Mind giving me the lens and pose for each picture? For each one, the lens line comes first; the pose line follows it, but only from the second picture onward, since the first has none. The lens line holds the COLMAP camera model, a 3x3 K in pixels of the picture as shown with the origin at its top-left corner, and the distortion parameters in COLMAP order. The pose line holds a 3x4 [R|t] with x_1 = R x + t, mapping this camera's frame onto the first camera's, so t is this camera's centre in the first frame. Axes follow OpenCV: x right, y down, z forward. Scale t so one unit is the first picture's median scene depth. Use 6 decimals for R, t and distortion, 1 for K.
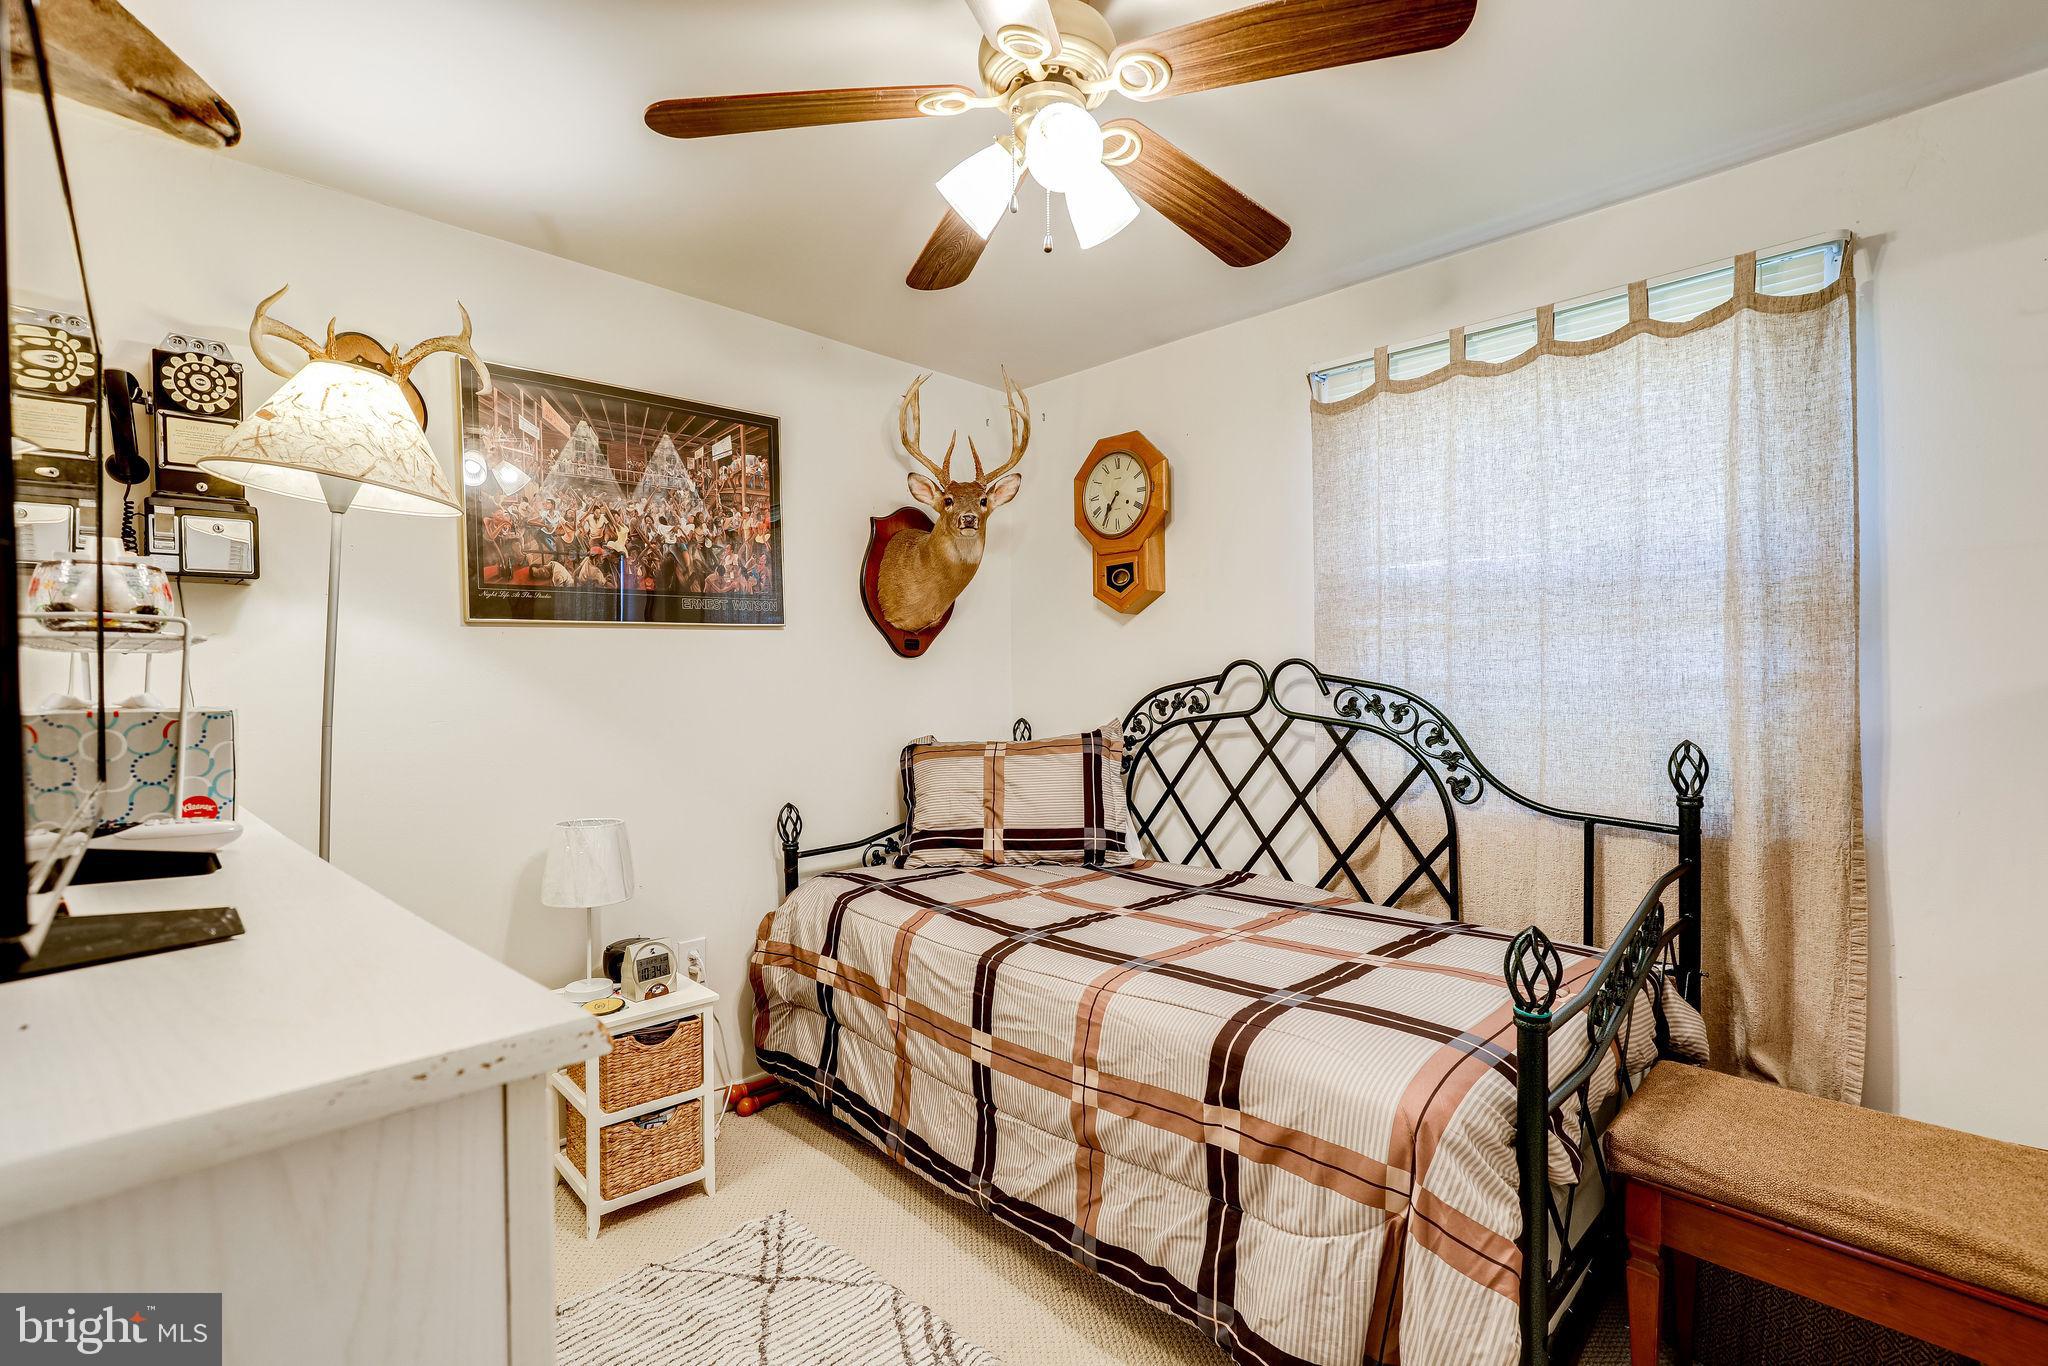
lens RADIAL K [[939.7, 0, 1025.3], [0, 939.7, 696.4], [0, 0, 1]] dist [-0.028522, 0.000359]
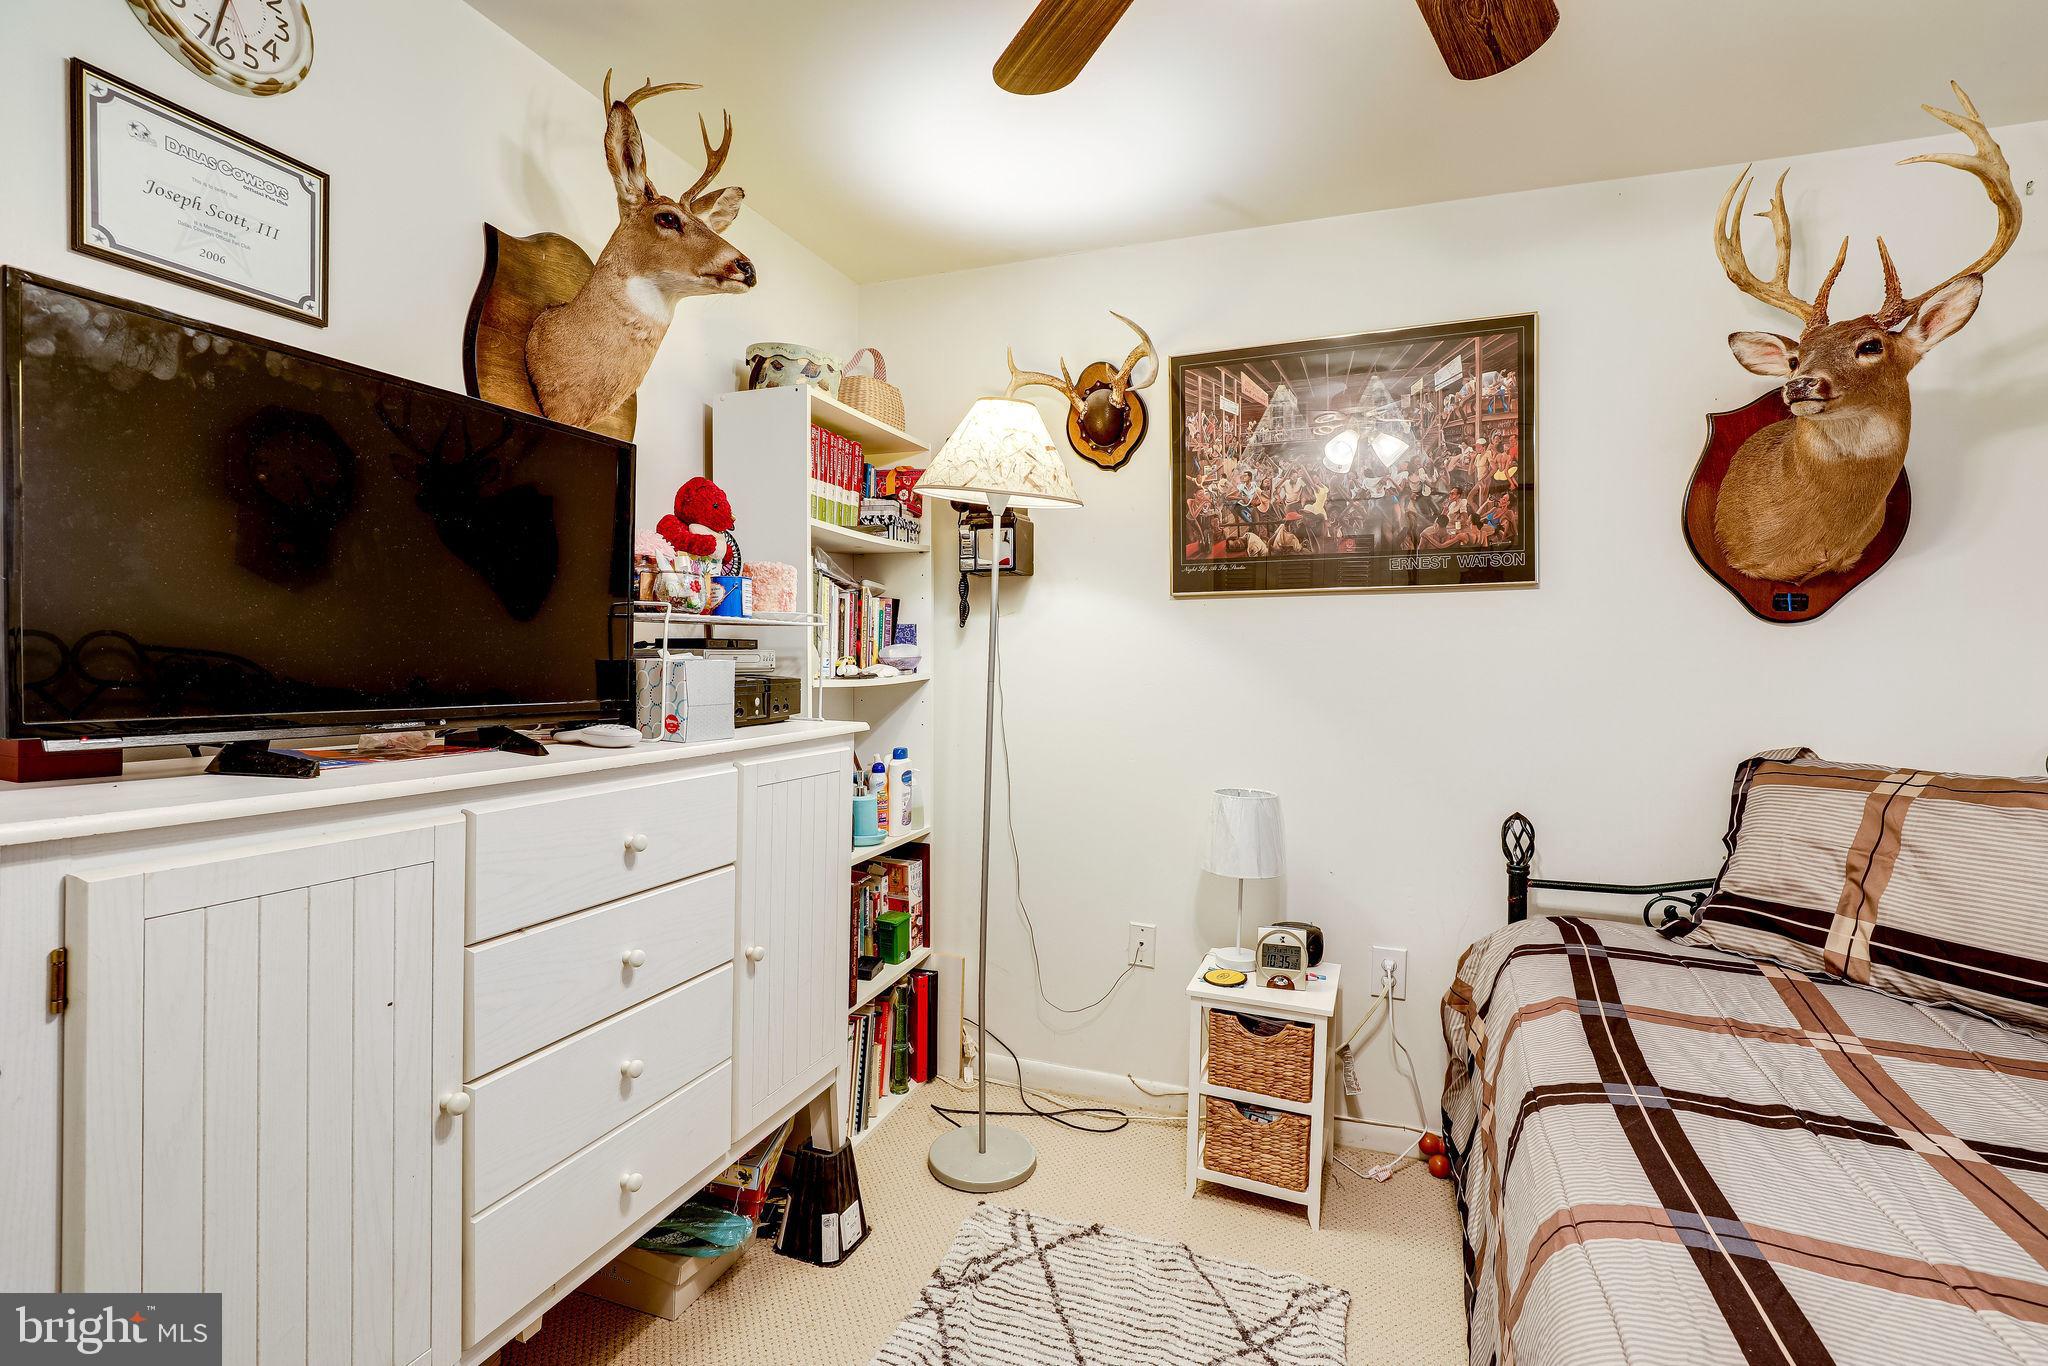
lens RADIAL K [[927.6, 0, 1018.1], [0, 927.6, 684.0], [0, 0, 1]] dist [-0.024902, 0.000821]
pose [[0.384802, 0.043871, -0.921956, 0.327487], [-0.031139, 0.998918, 0.034537, -0.006825], [0.922474, 0.015419, 0.385751, 0.374903]]
